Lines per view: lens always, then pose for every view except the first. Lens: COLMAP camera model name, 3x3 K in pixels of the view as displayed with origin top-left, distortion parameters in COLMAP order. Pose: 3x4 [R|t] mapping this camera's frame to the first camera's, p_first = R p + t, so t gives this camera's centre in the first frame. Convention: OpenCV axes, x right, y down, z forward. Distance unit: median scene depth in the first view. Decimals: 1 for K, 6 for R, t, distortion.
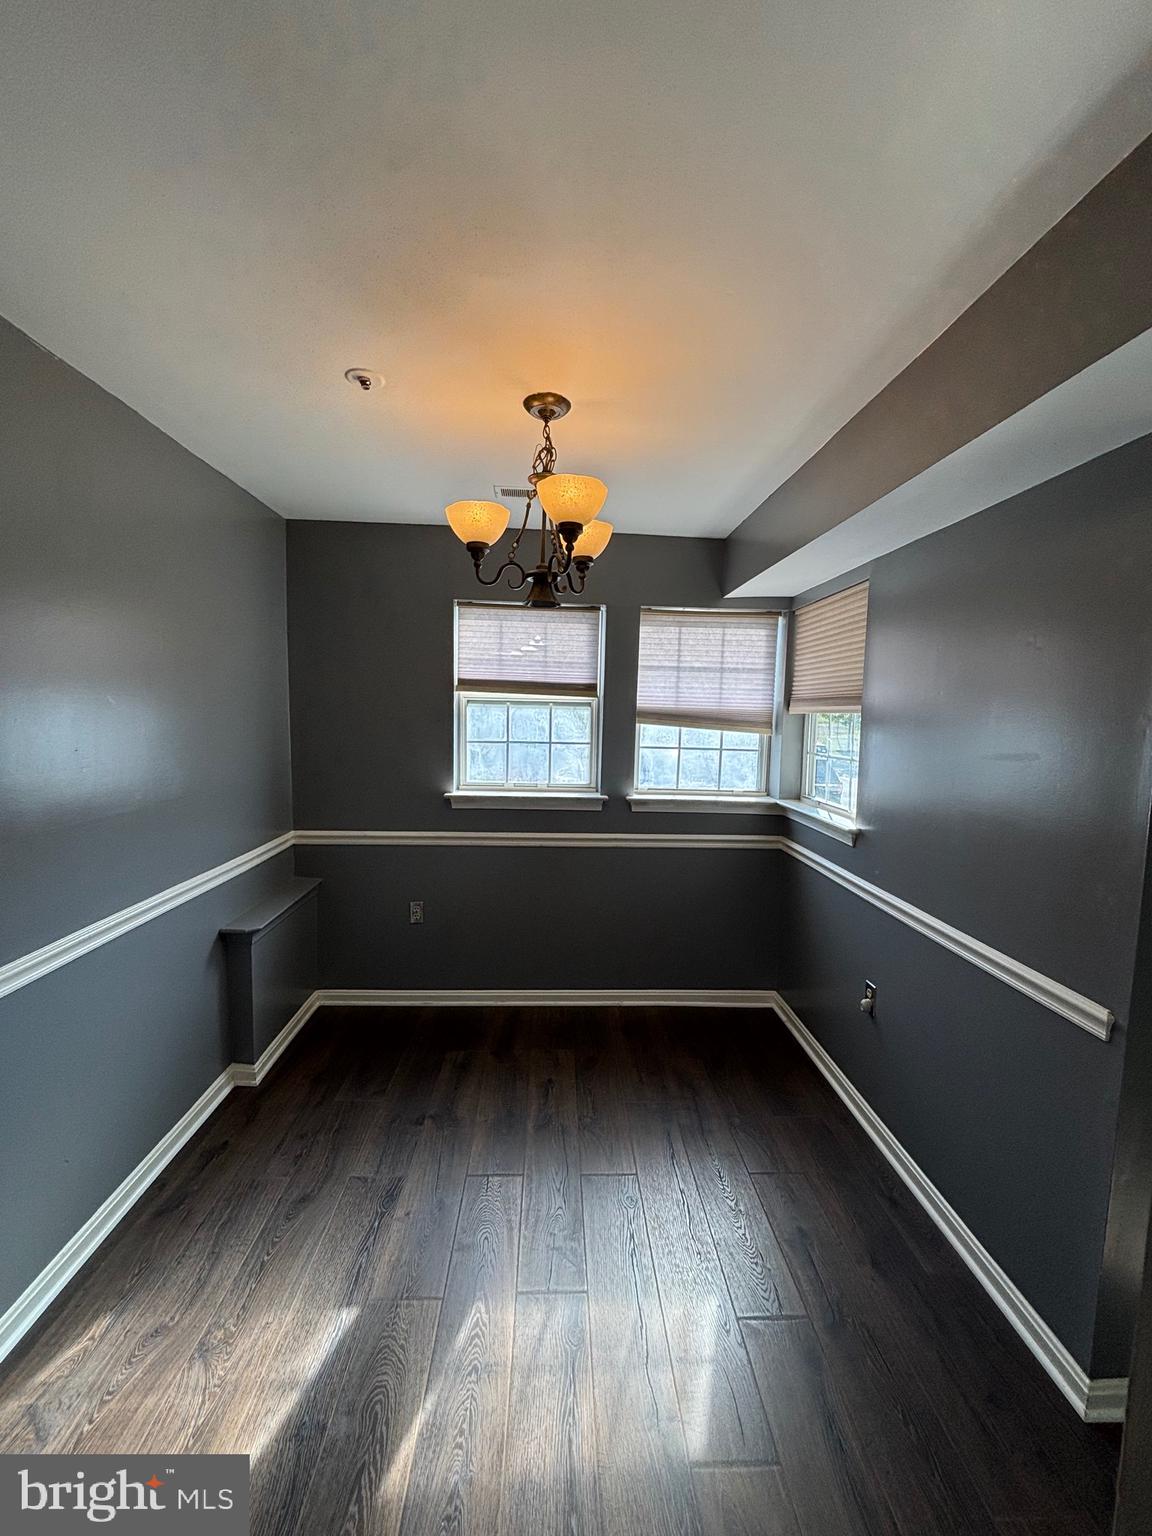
lens RADIAL K [[624.5, 0, 576.0], [0, 624.5, 768.0], [0, 0, 1]] dist [0.000987, 0.001061]
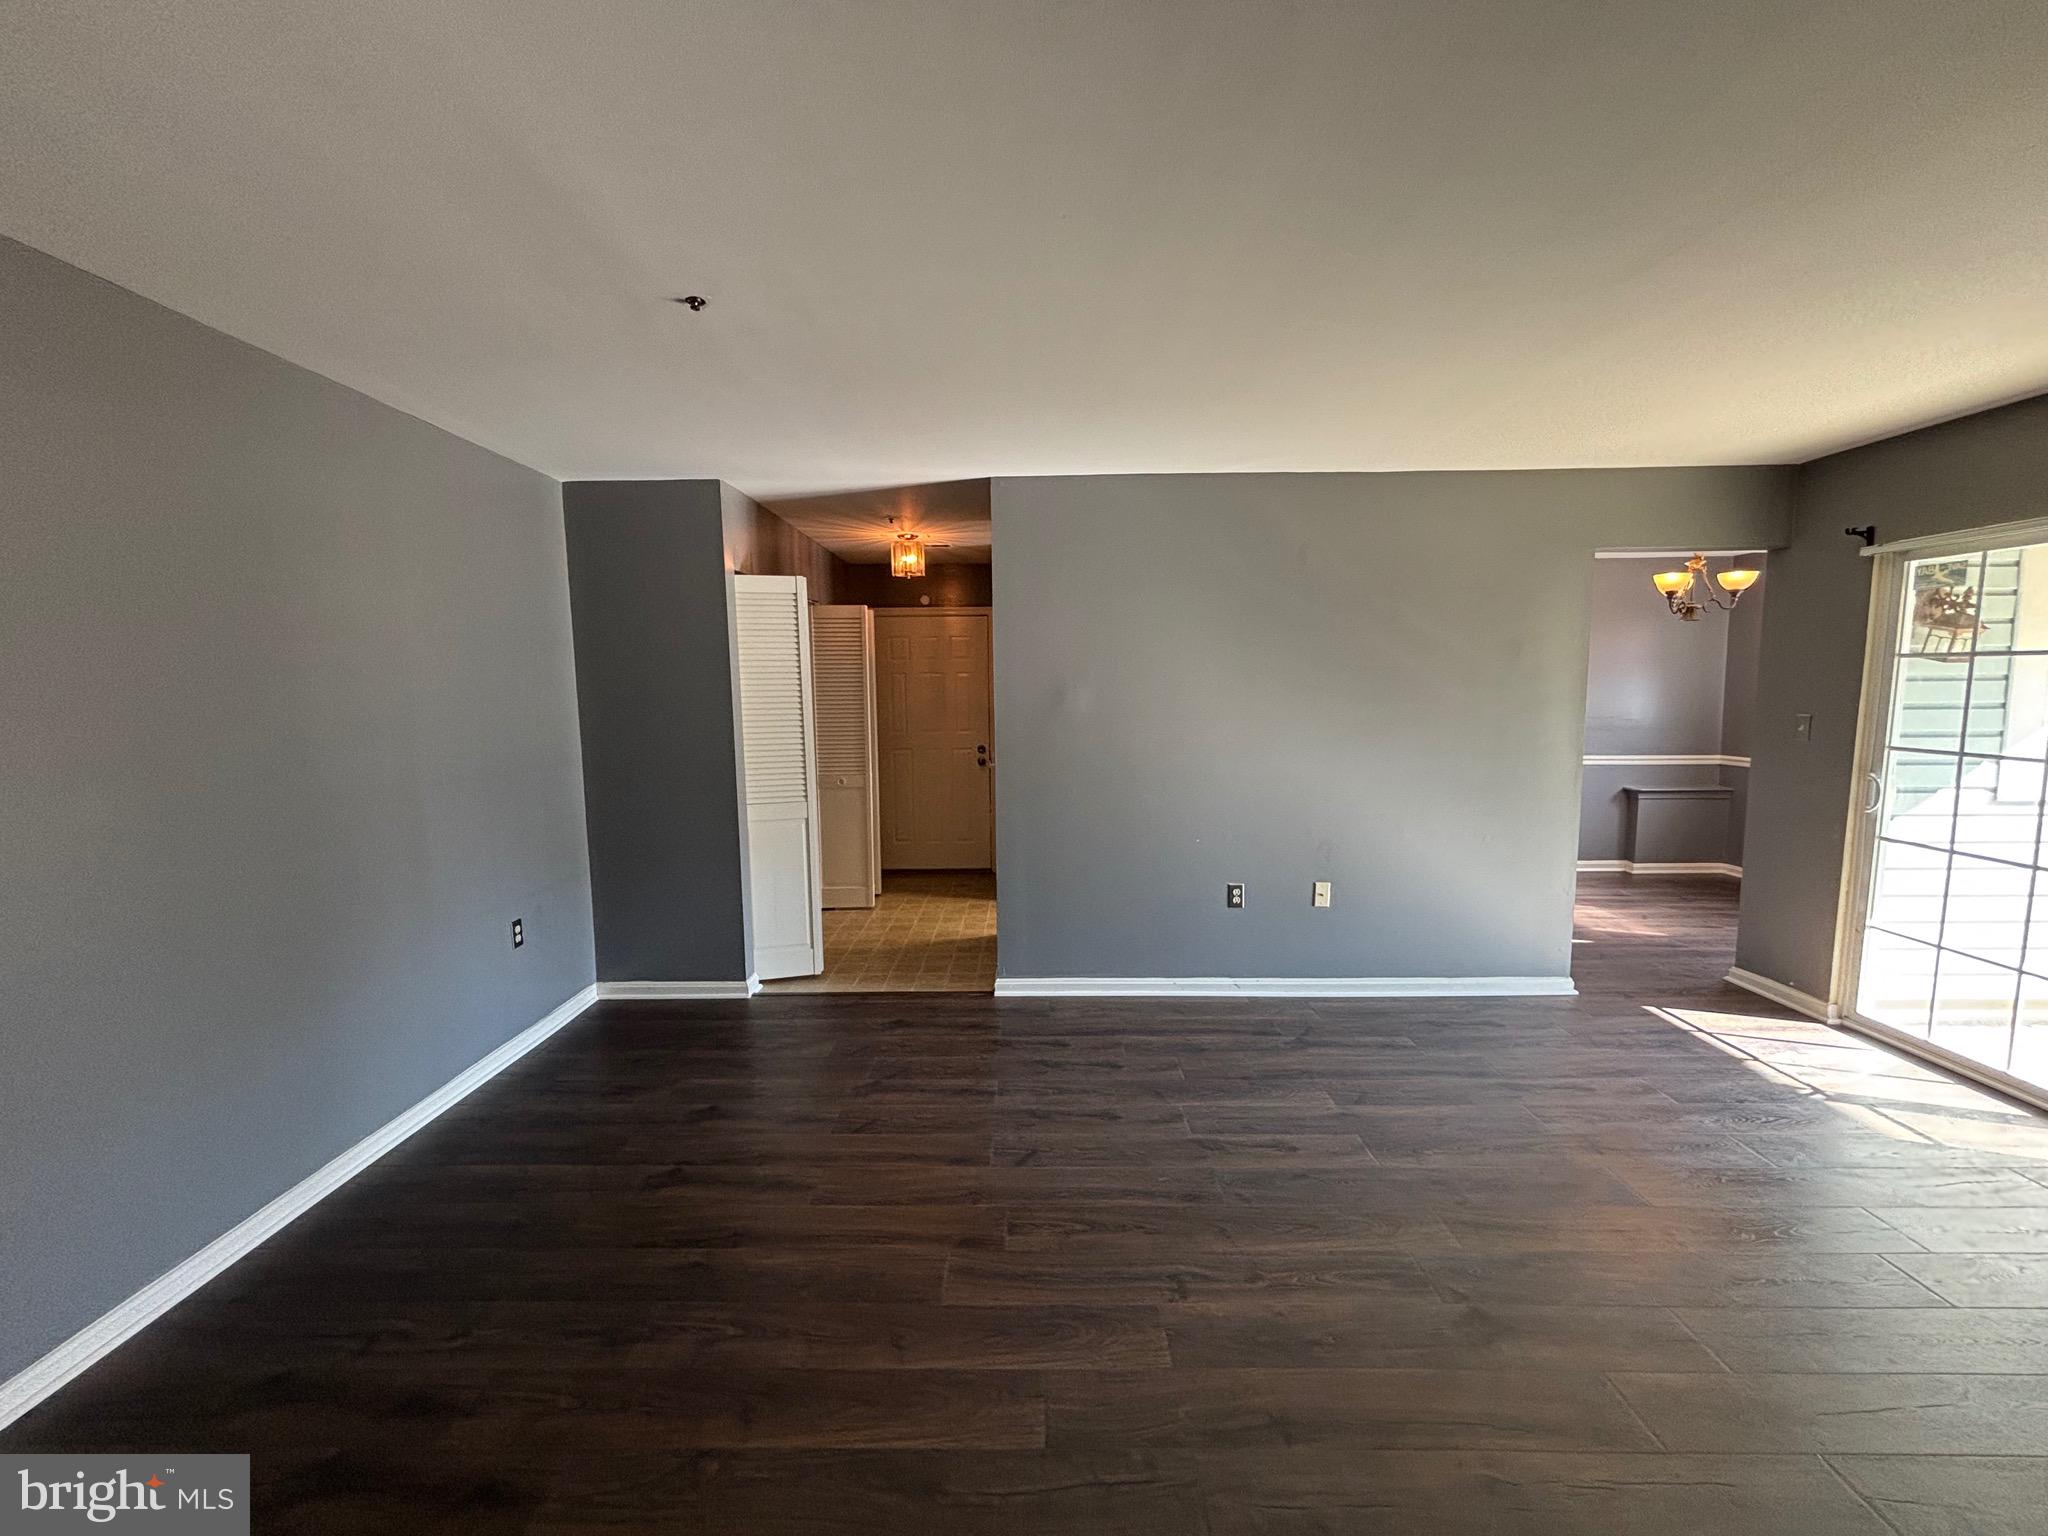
lens RADIAL K [[823.5, 0, 1022.8], [0, 823.5, 763.0], [0, 0, 1]] dist [0.002176, 0.000418]
pose [[-0.052450, 0.079882, -0.995423, 3.421458], [-0.083690, 0.992937, 0.084092, 0.195965], [0.995110, 0.087718, -0.045395, -1.277197]]
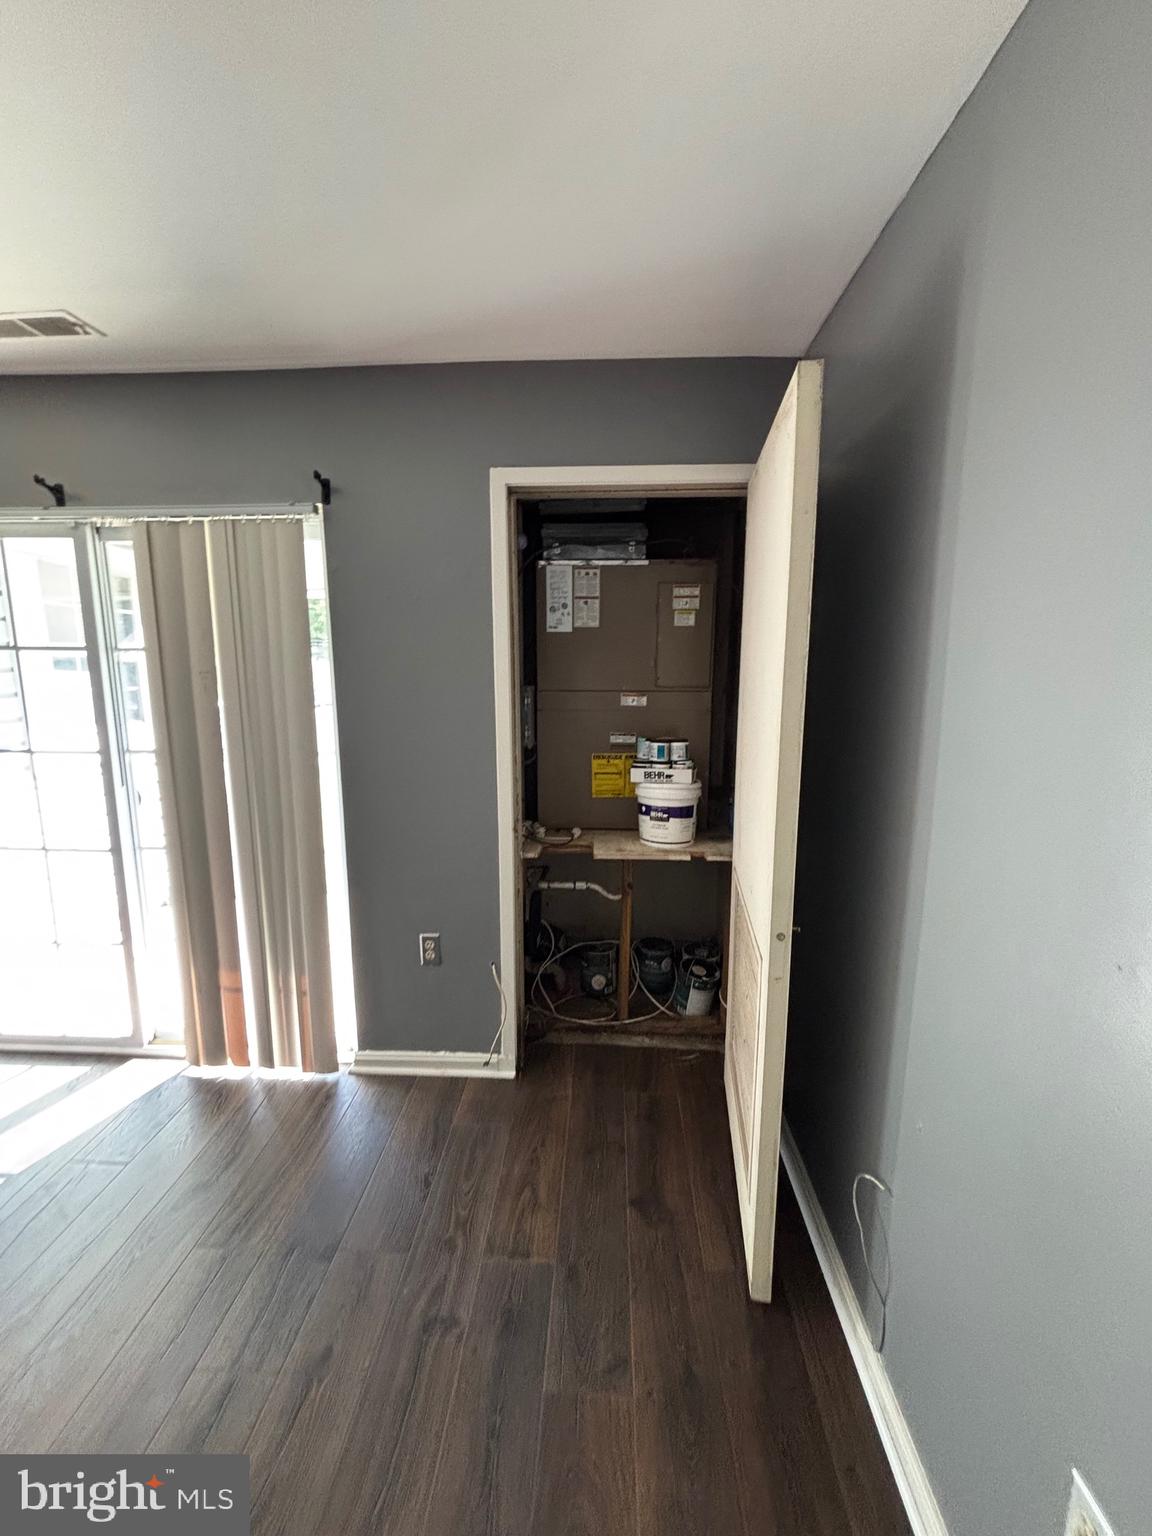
lens RADIAL K [[624.5, 0, 576.0], [0, 624.5, 768.0], [0, 0, 1]] dist [0.000987, 0.001061]
pose [[0.995932, -0.001733, -0.090089, 2.879951], [0.008293, 0.997335, 0.072492, 0.099934], [0.089723, -0.072944, 0.993292, -0.442845]]
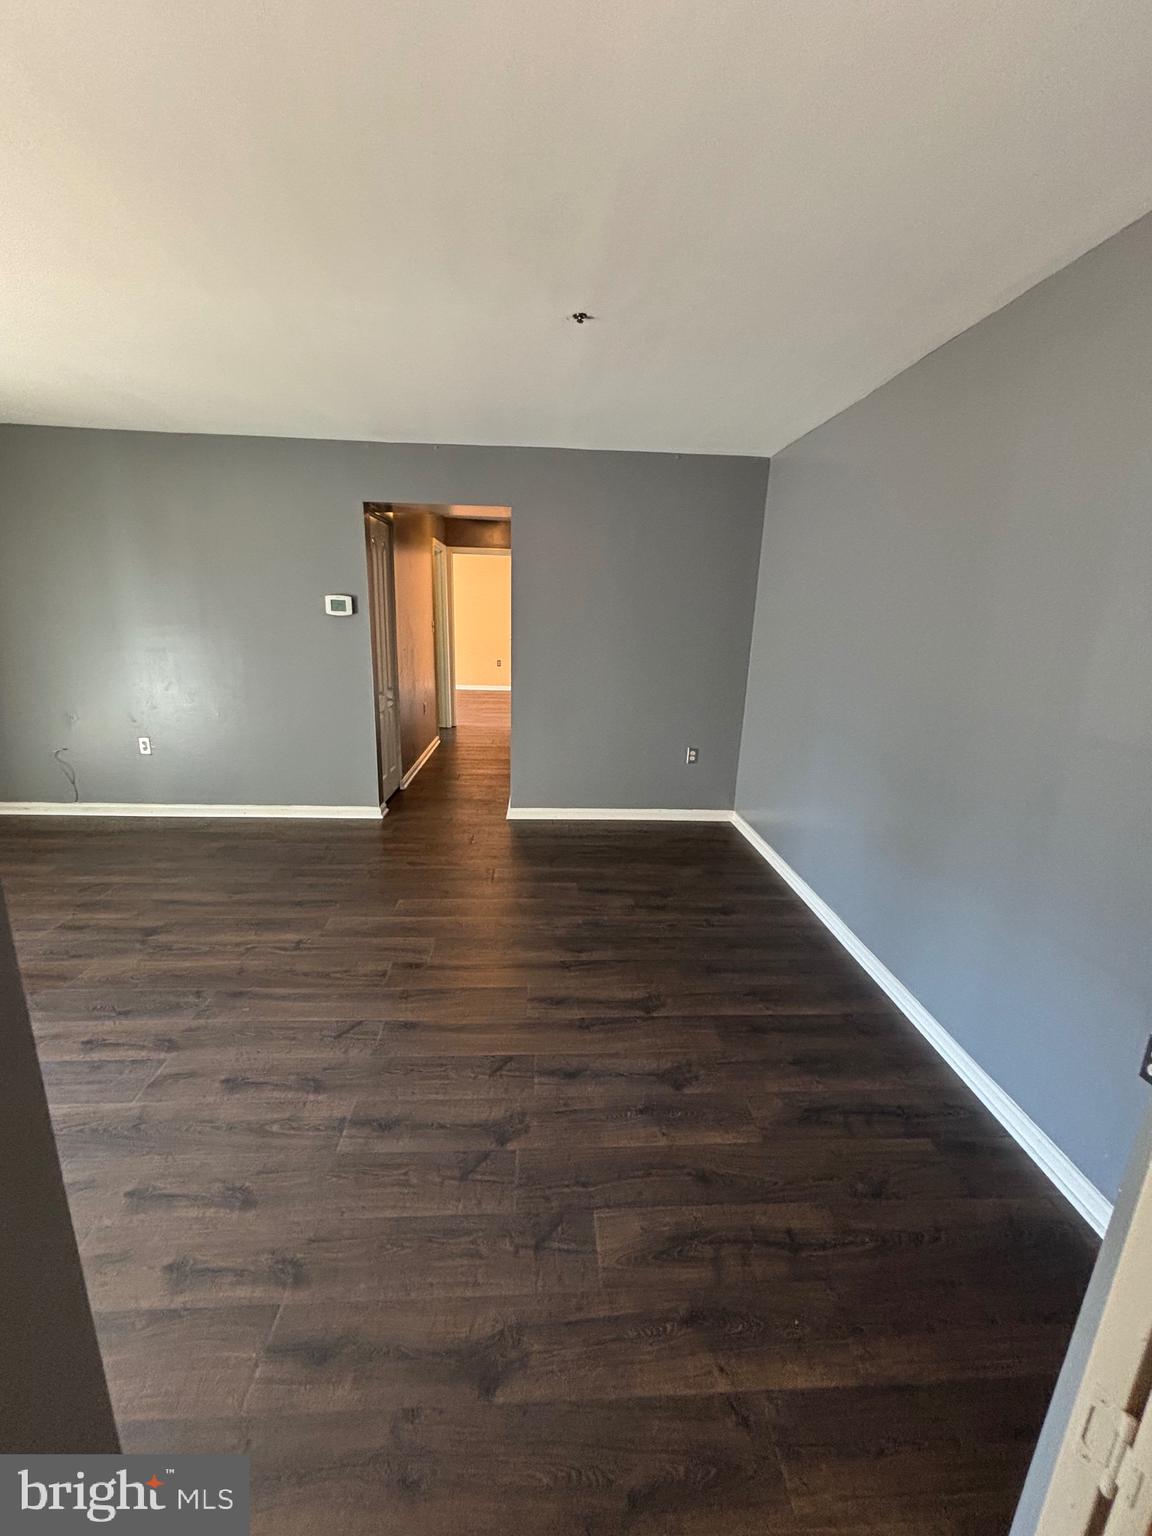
lens RADIAL K [[624.5, 0, 576.0], [0, 624.5, 768.0], [0, 0, 1]] dist [0.000987, 0.001061]
pose [[-0.014094, -0.270206, 0.962699, 0.560350], [0.064946, 0.960515, 0.270543, 0.207354], [-0.997789, 0.066337, 0.004012, -1.844018]]
